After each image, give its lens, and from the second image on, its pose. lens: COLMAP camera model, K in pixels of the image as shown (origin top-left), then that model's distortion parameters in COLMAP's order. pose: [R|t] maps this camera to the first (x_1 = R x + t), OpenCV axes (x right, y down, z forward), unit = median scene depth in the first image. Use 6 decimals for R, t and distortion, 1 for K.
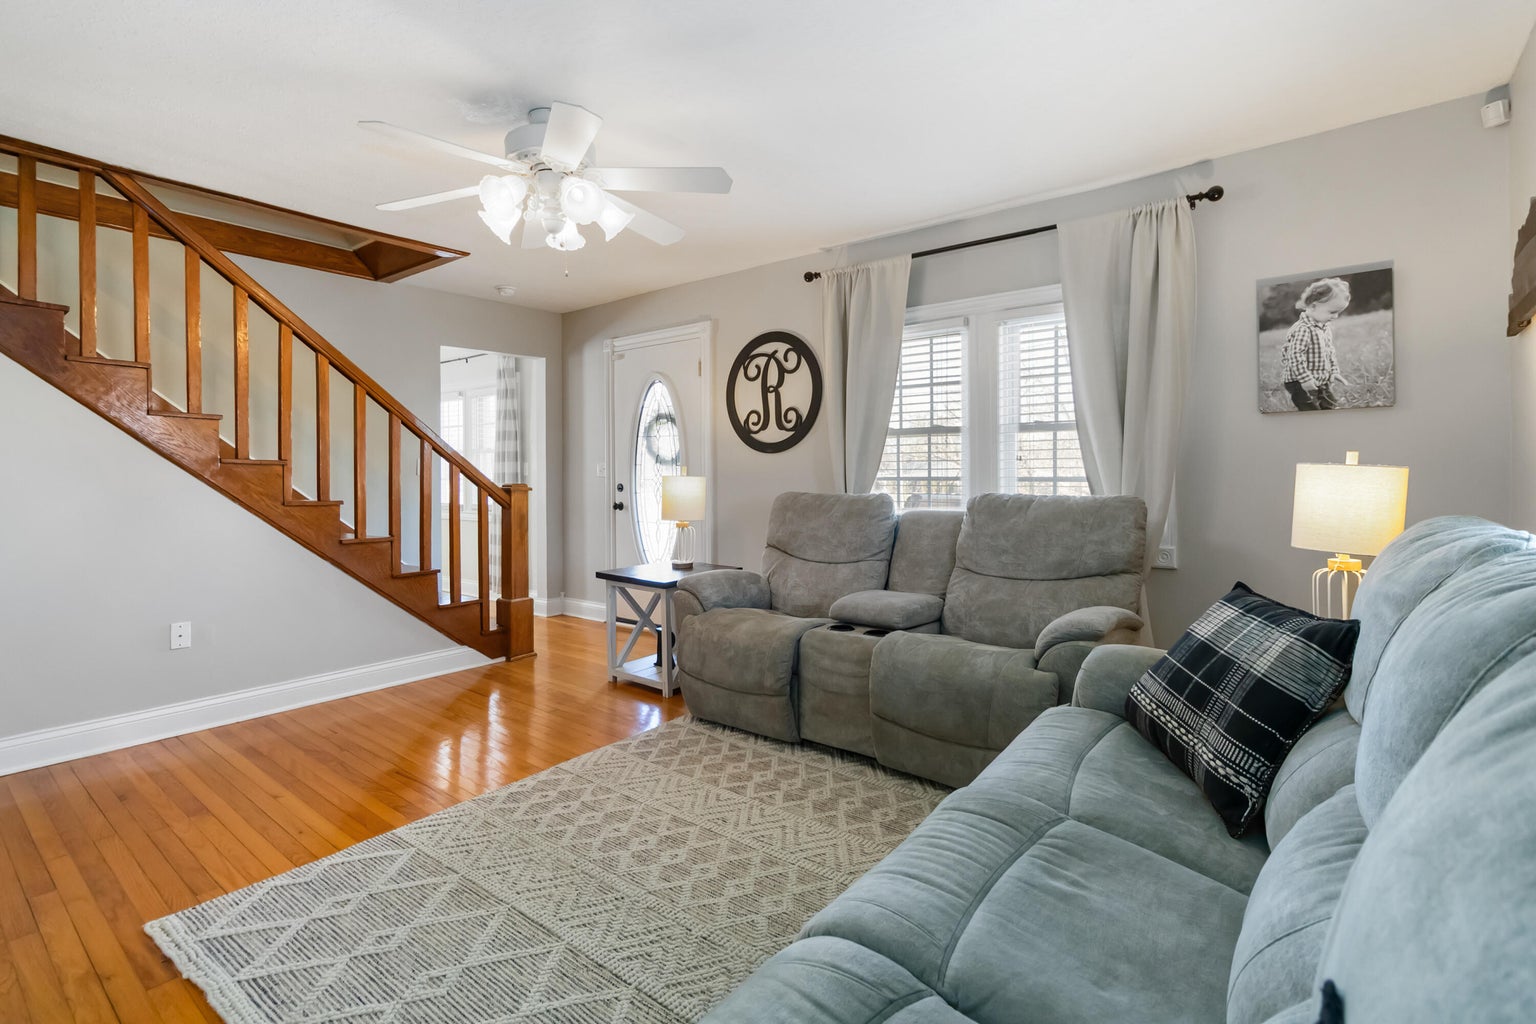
lens RADIAL K [[715.4, 0, 757.3], [0, 715.4, 477.7], [0, 0, 1]] dist [0.001513, -0.000143]
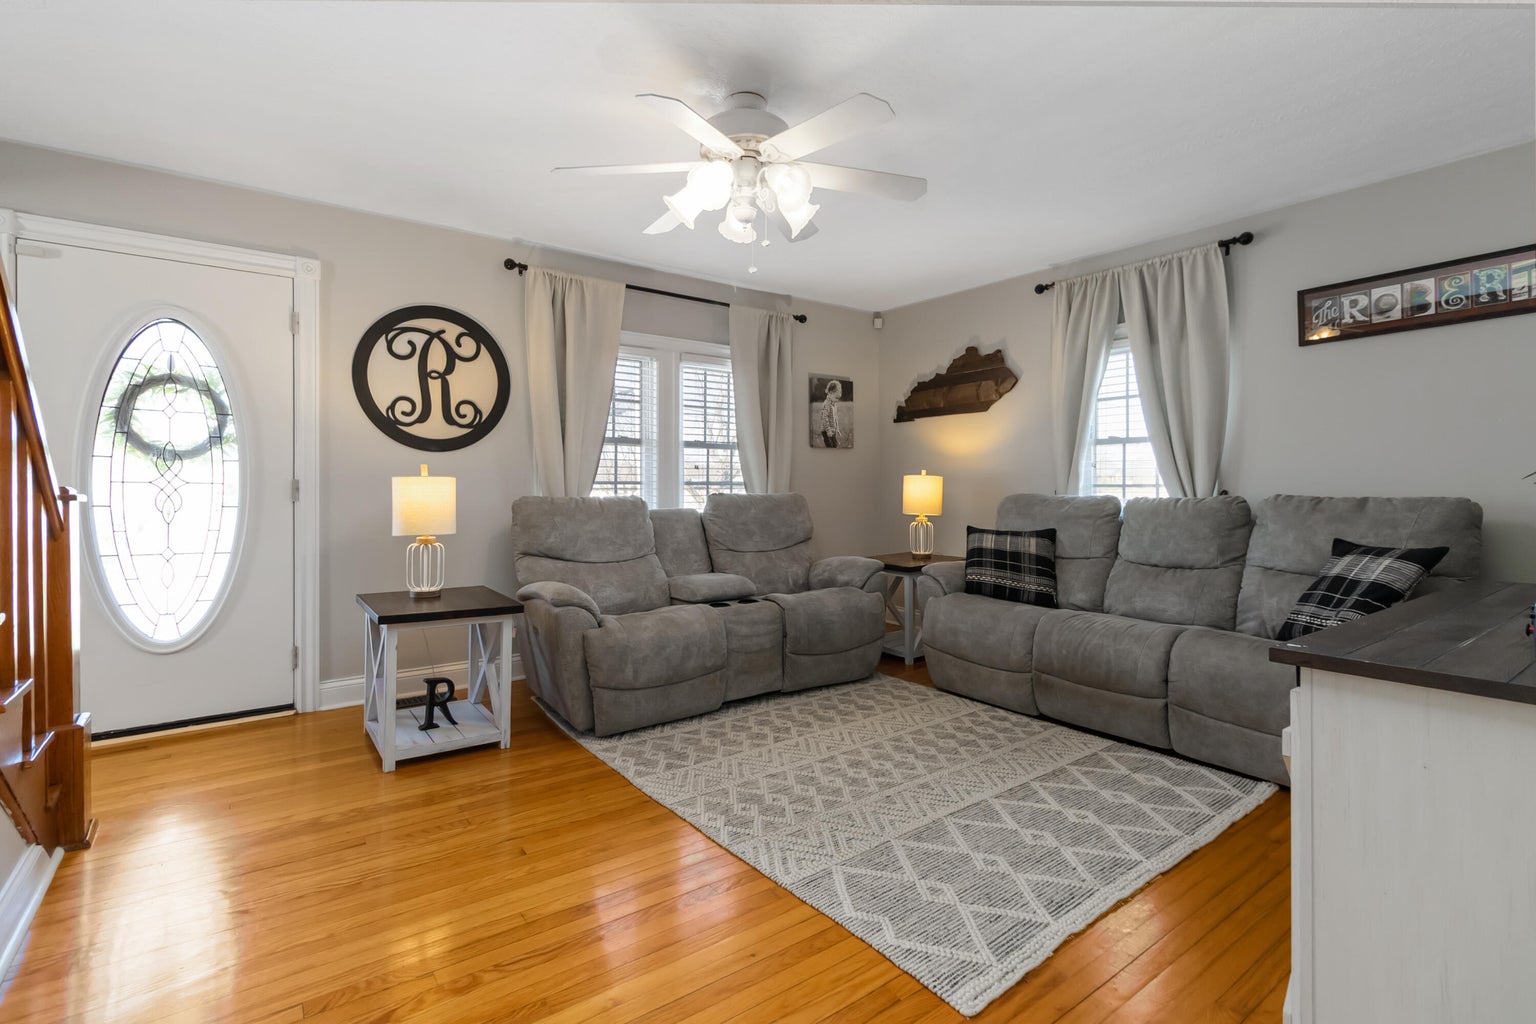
lens RADIAL K [[715.4, 0, 775.8], [0, 715.4, 485.7], [0, 0, 1]] dist [0.001513, -0.000143]
pose [[0.255262, 0.004239, 0.966863, -1.002418], [0.003039, 0.999982, -0.005187, 0.015818], [-0.966867, 0.004262, 0.255245, 0.591637]]
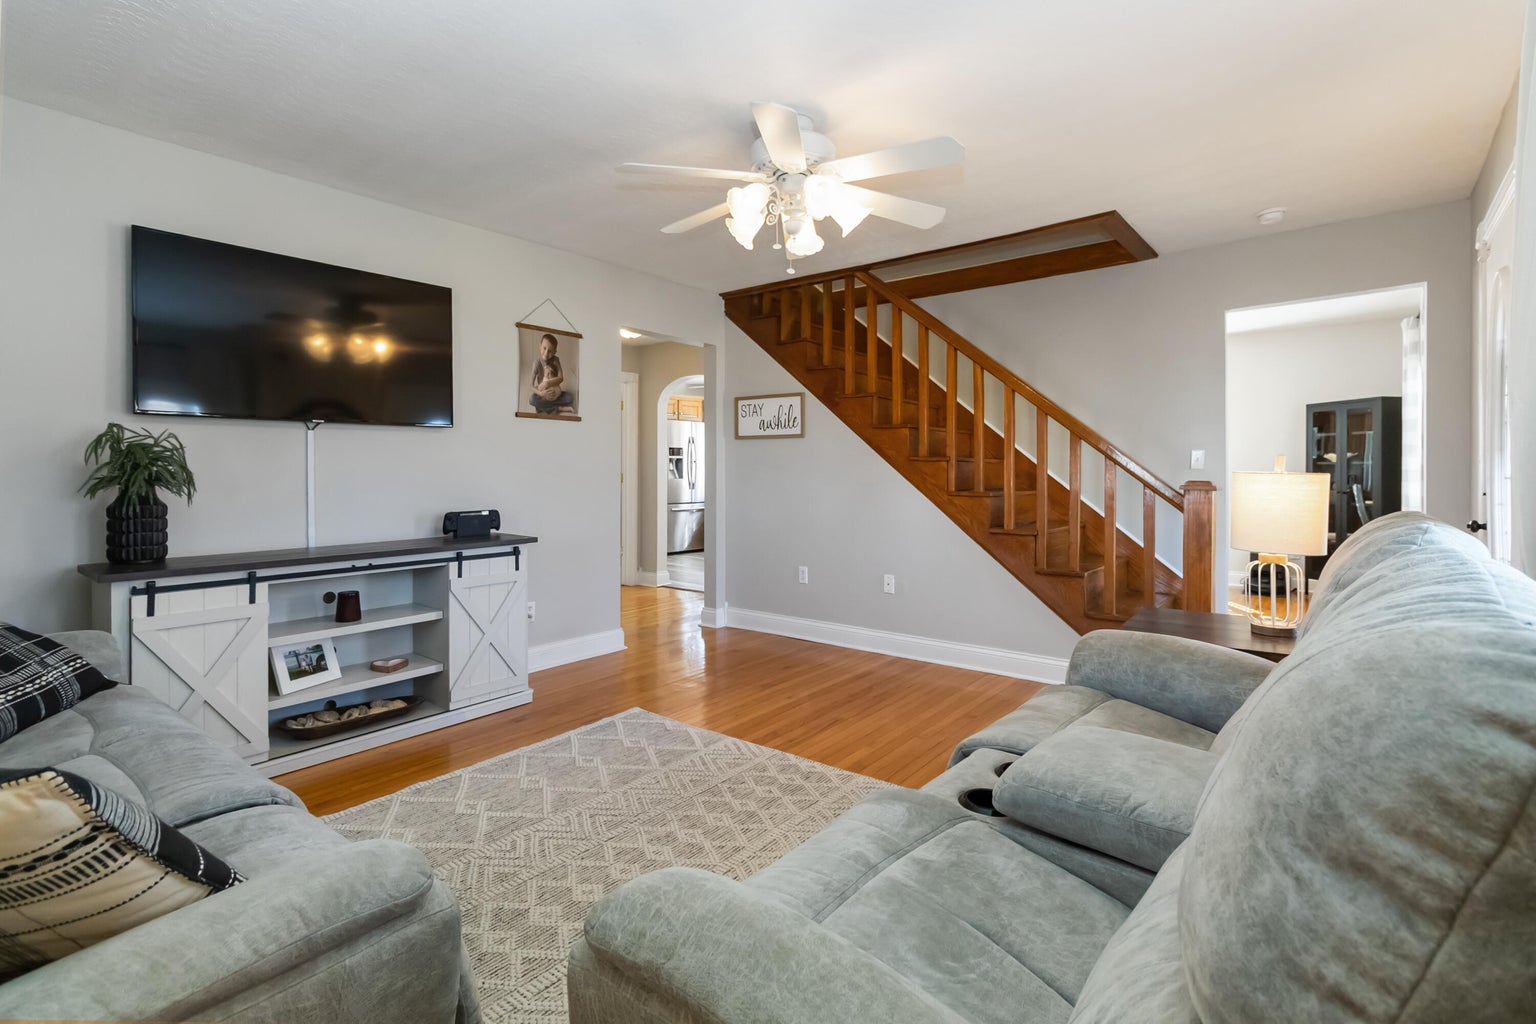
lens RADIAL K [[715.4, 0, 776.2], [0, 715.4, 470.0], [0, 0, 1]] dist [0.001513, -0.000143]
pose [[0.002439, 0.004246, -0.999988, 0.615300], [-0.002883, 0.999987, 0.004239, -0.008623], [0.999993, 0.002873, 0.002451, 0.806342]]
